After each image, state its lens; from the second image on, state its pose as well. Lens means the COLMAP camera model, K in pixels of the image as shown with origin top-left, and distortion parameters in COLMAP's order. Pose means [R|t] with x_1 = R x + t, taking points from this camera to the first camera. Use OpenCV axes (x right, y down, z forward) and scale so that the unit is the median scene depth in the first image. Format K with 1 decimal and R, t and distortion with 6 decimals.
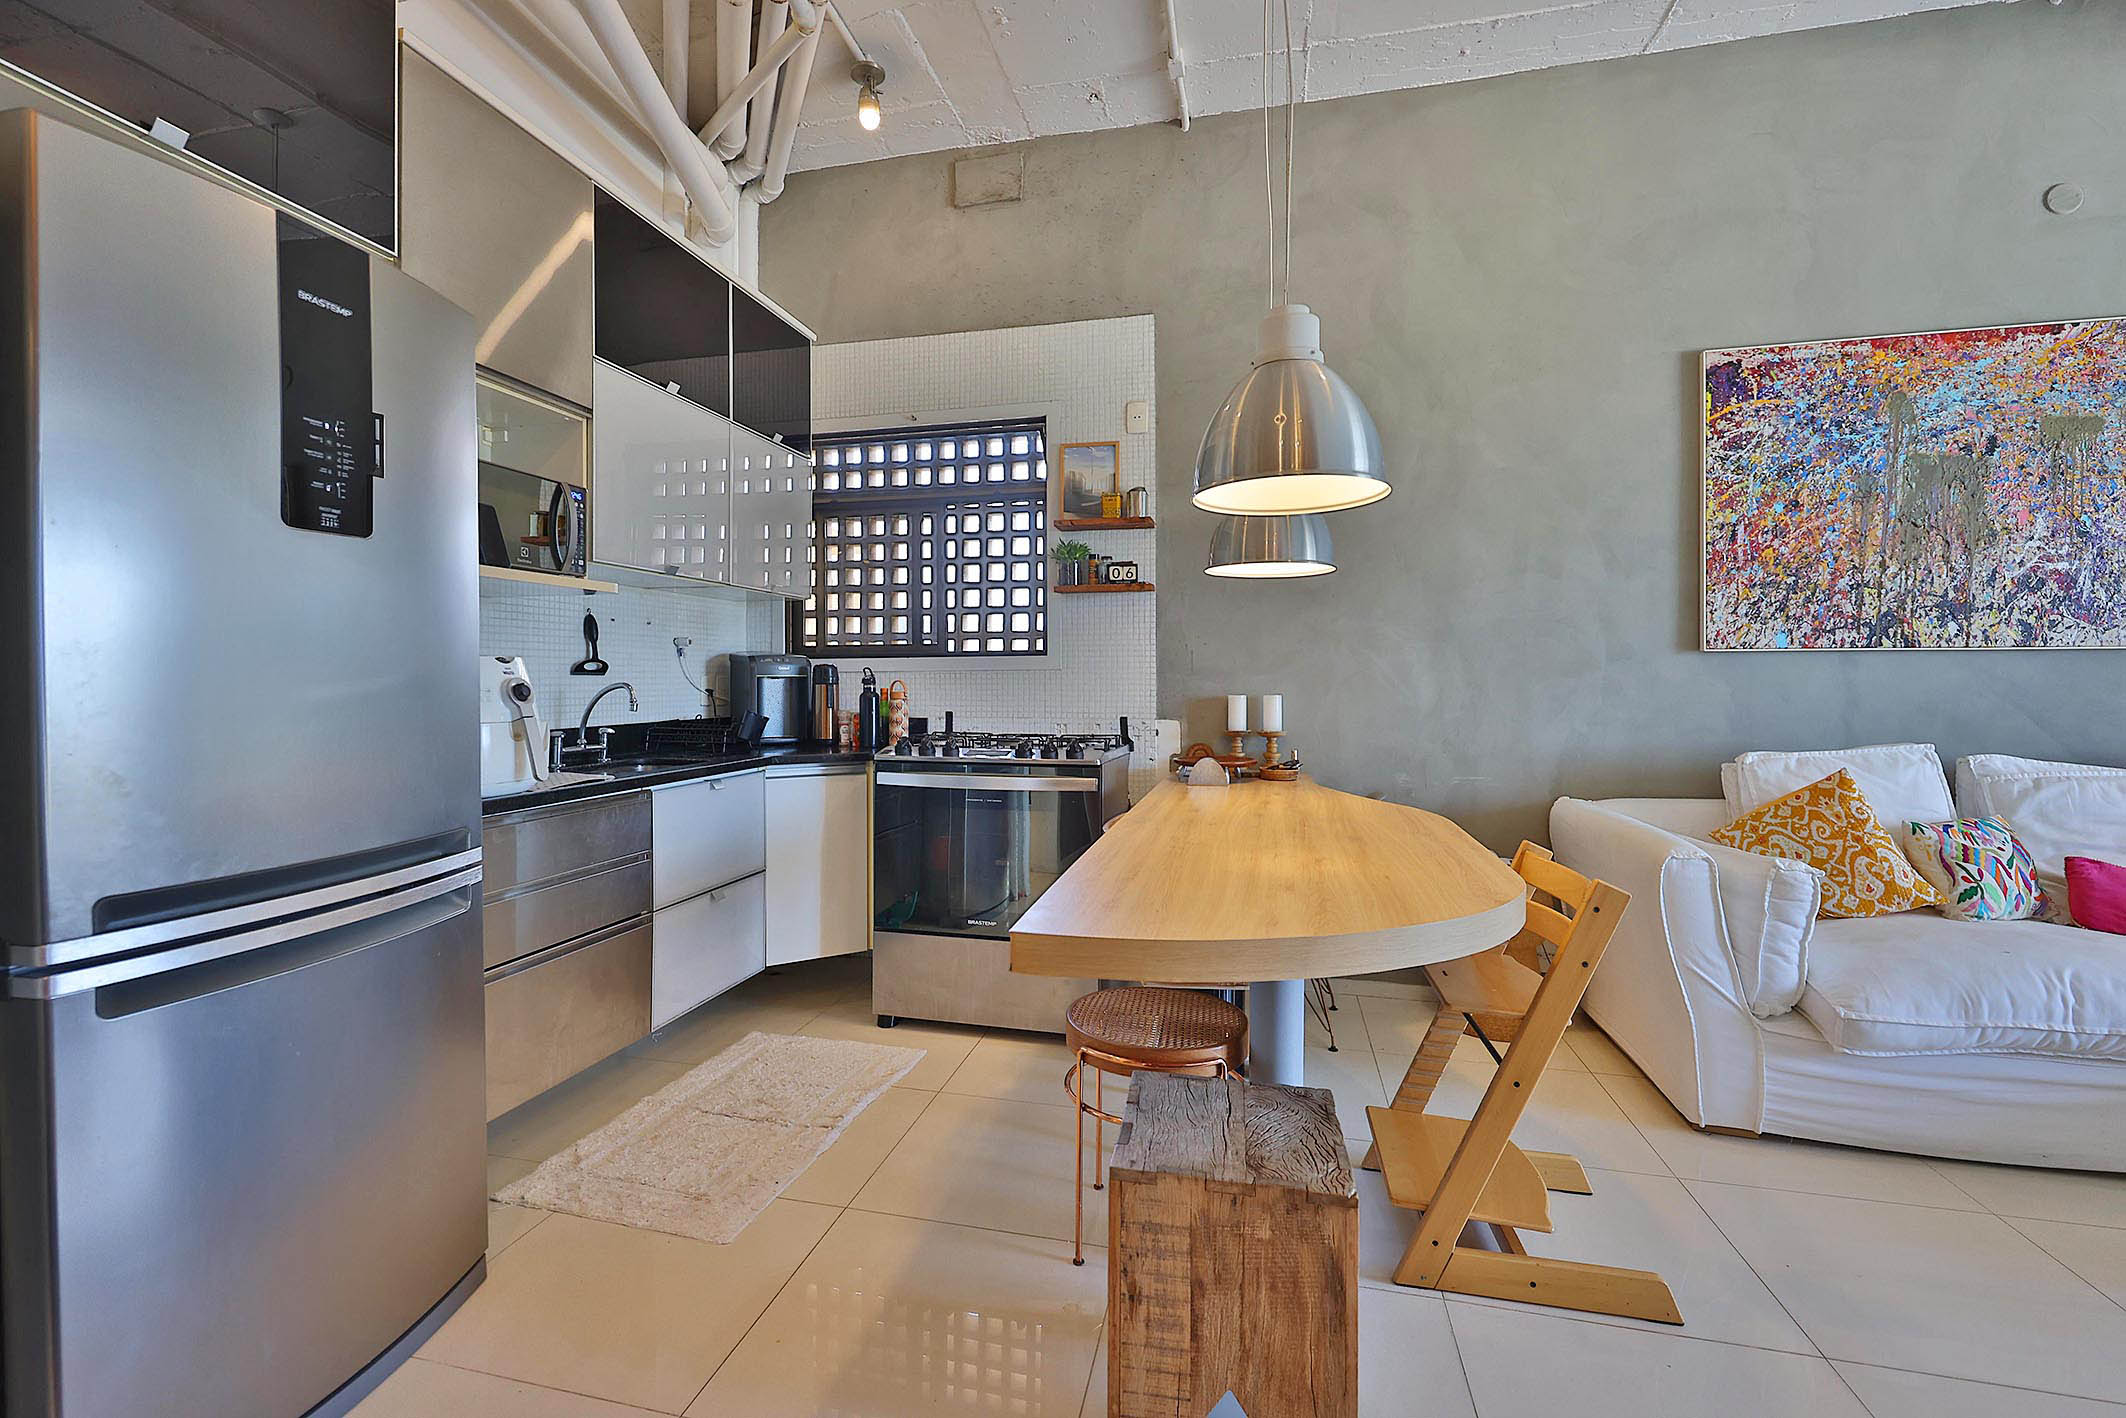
lens RADIAL K [[948.9, 0, 1026.0], [0, 948.9, 682.3], [0, 0, 1]] dist [0.000495, 0.000943]
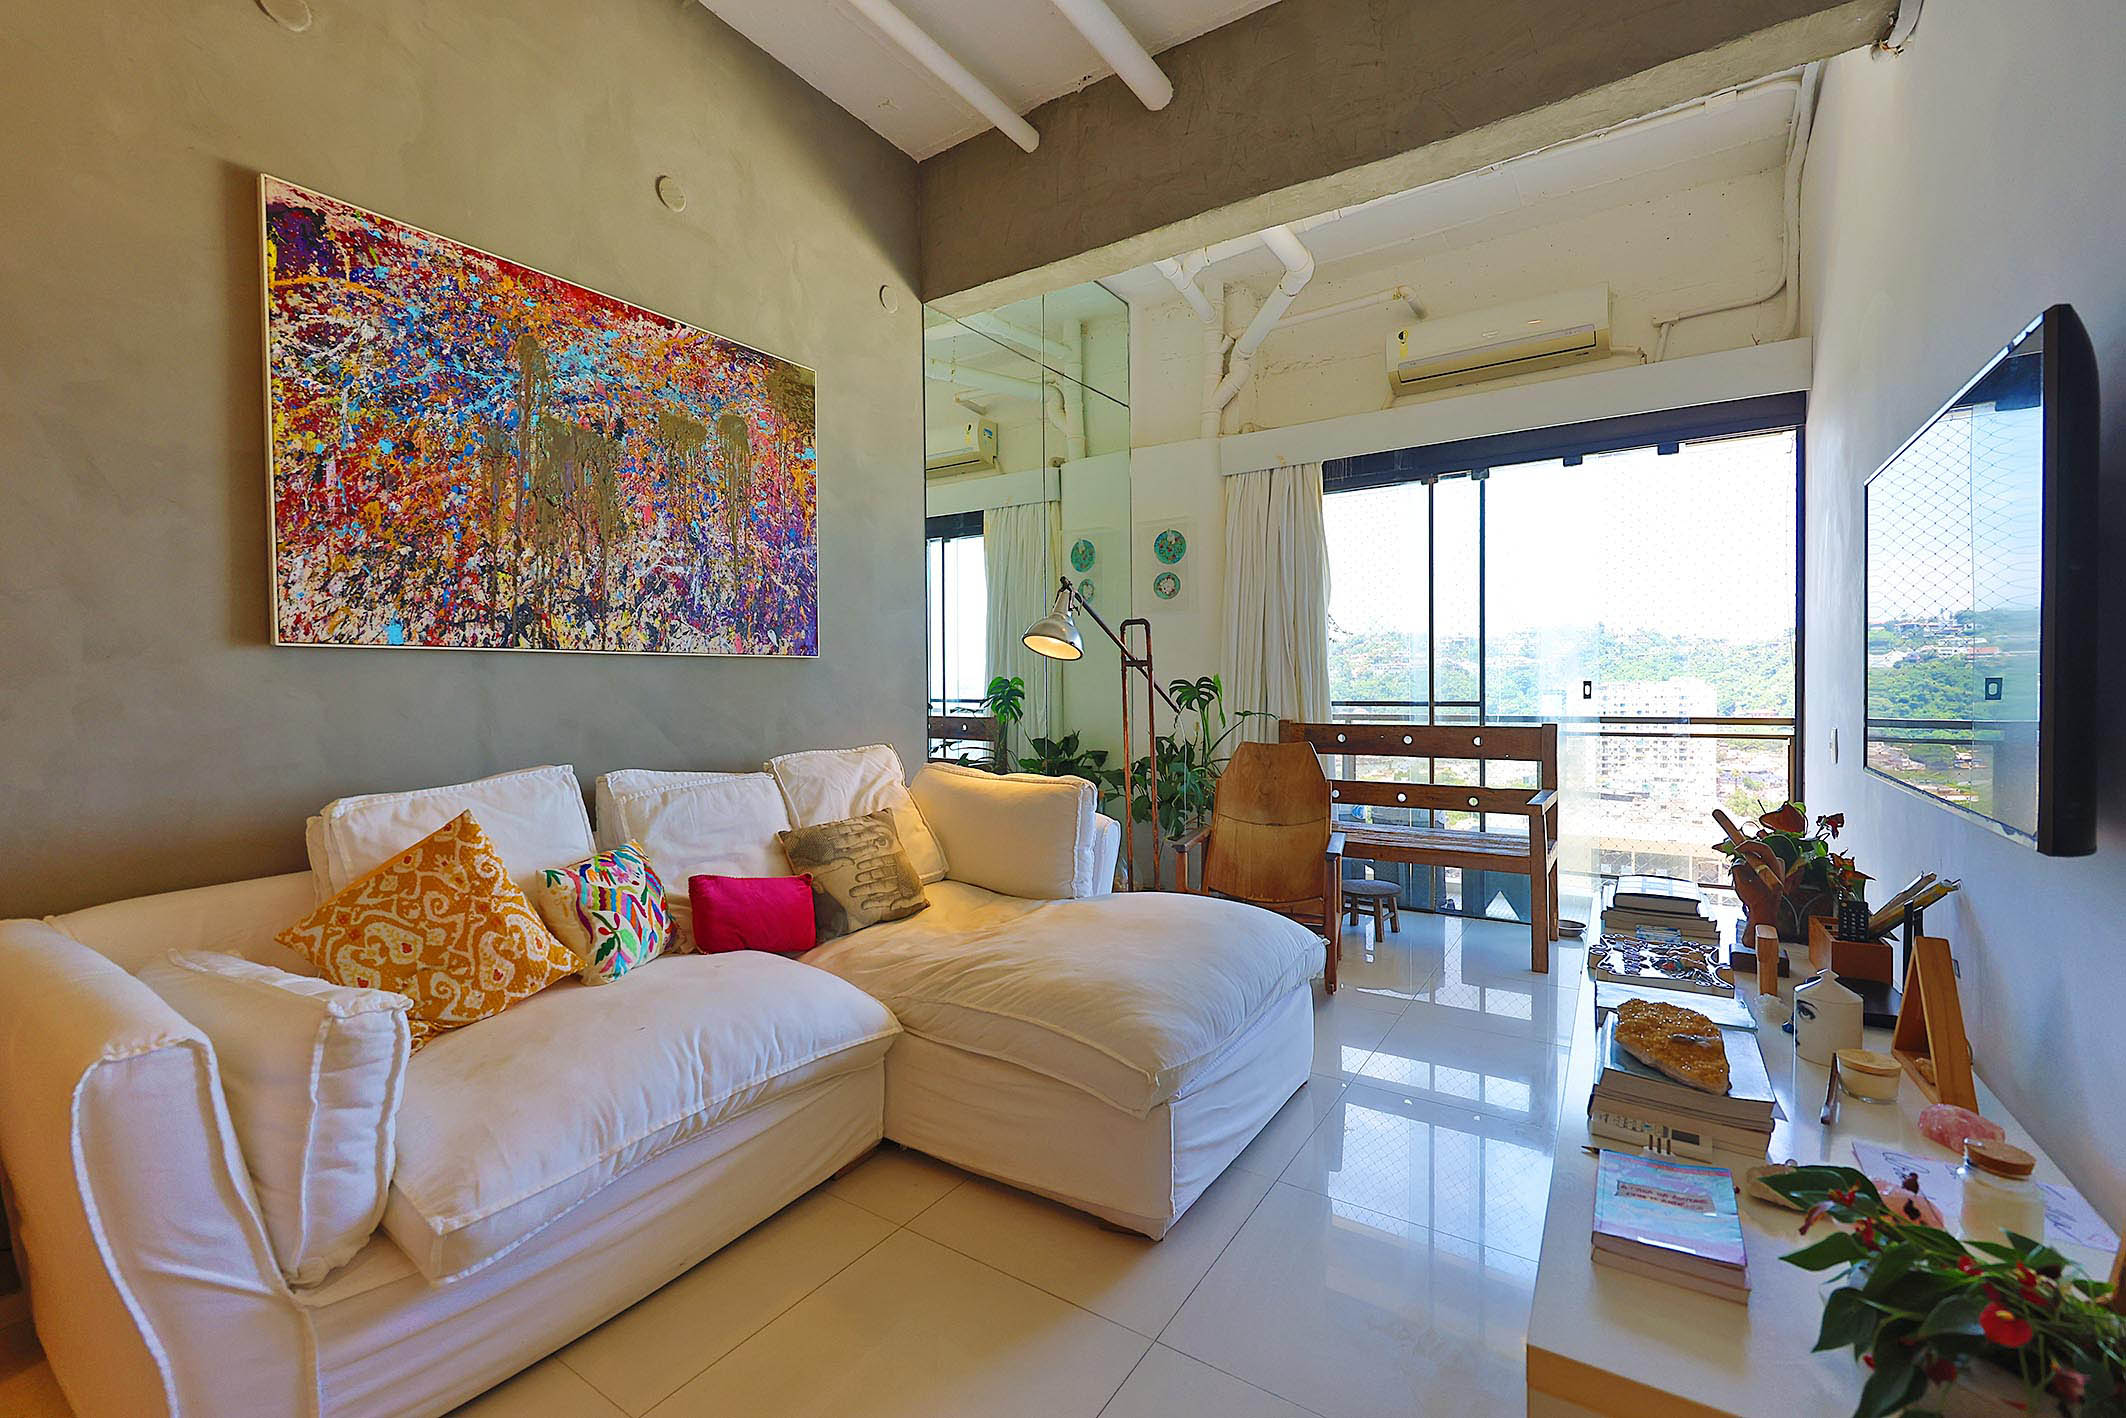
lens RADIAL K [[897.9, 0, 1052.7], [0, 897.9, 700.7], [0, 0, 1]] dist [-0.003192, 0.000740]
pose [[0.338006, -0.021476, 0.940899, 0.332935], [0.014167, 0.999742, 0.017729, 0.001075], [-0.941037, 0.007337, 0.338223, 0.312406]]
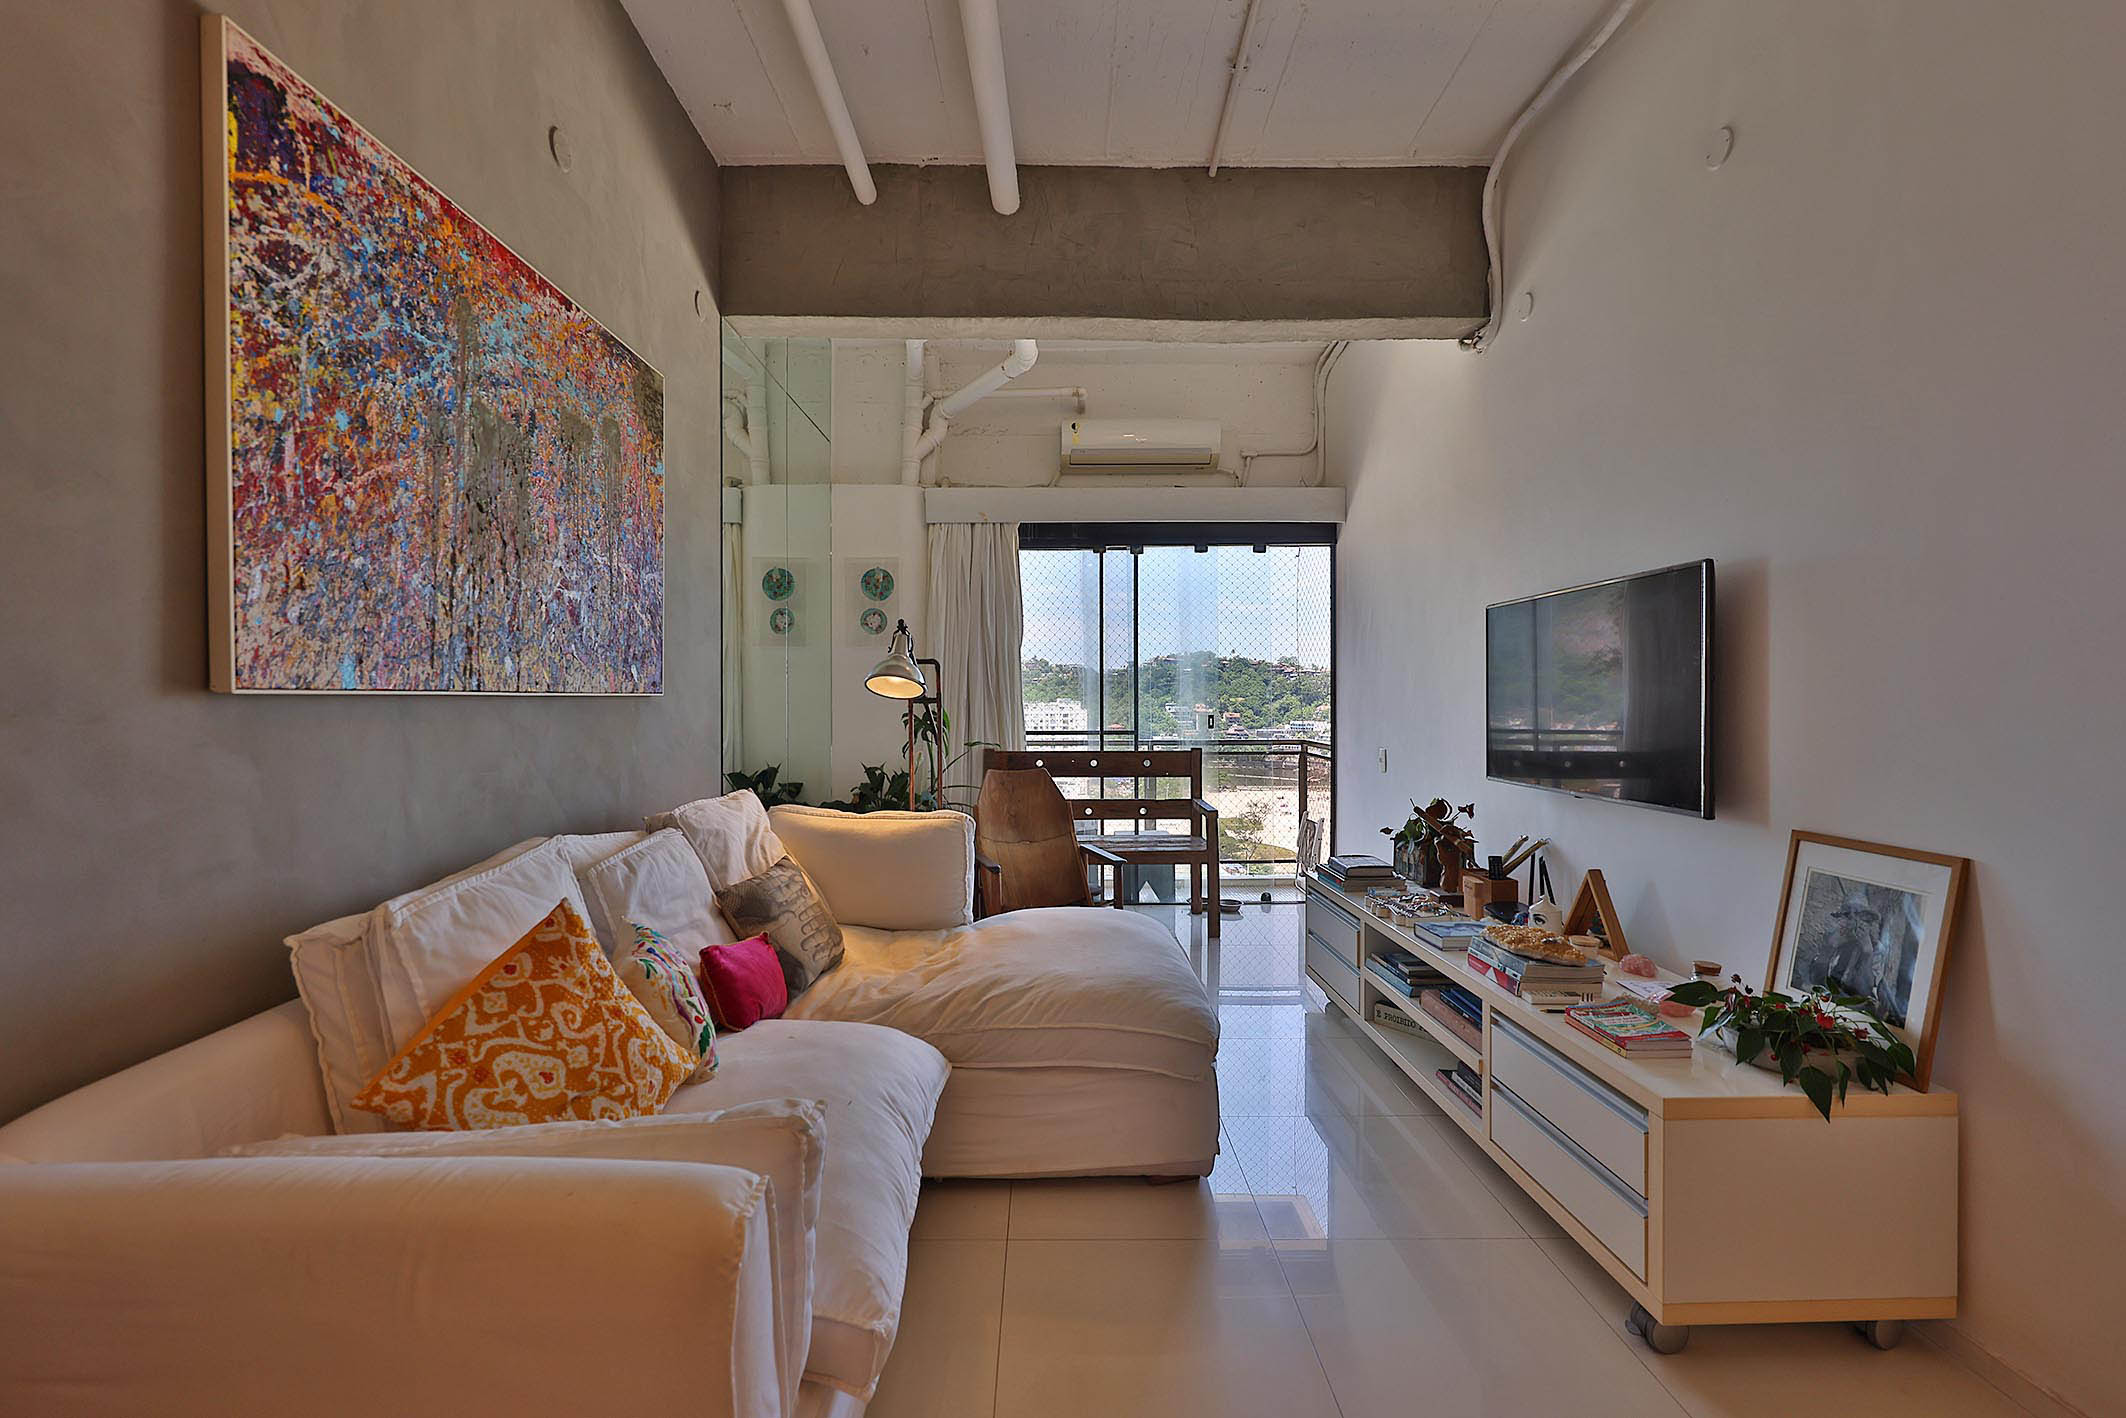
lens RADIAL K [[897.9, 0, 1052.0], [0, 897.9, 702.3], [0, 0, 1]] dist [-0.003192, 0.000740]
pose [[-0.252724, -0.004330, 0.967529, 0.219907], [0.006217, 0.999962, 0.006099, -0.029956], [-0.967518, 0.007557, -0.252687, 0.760483]]
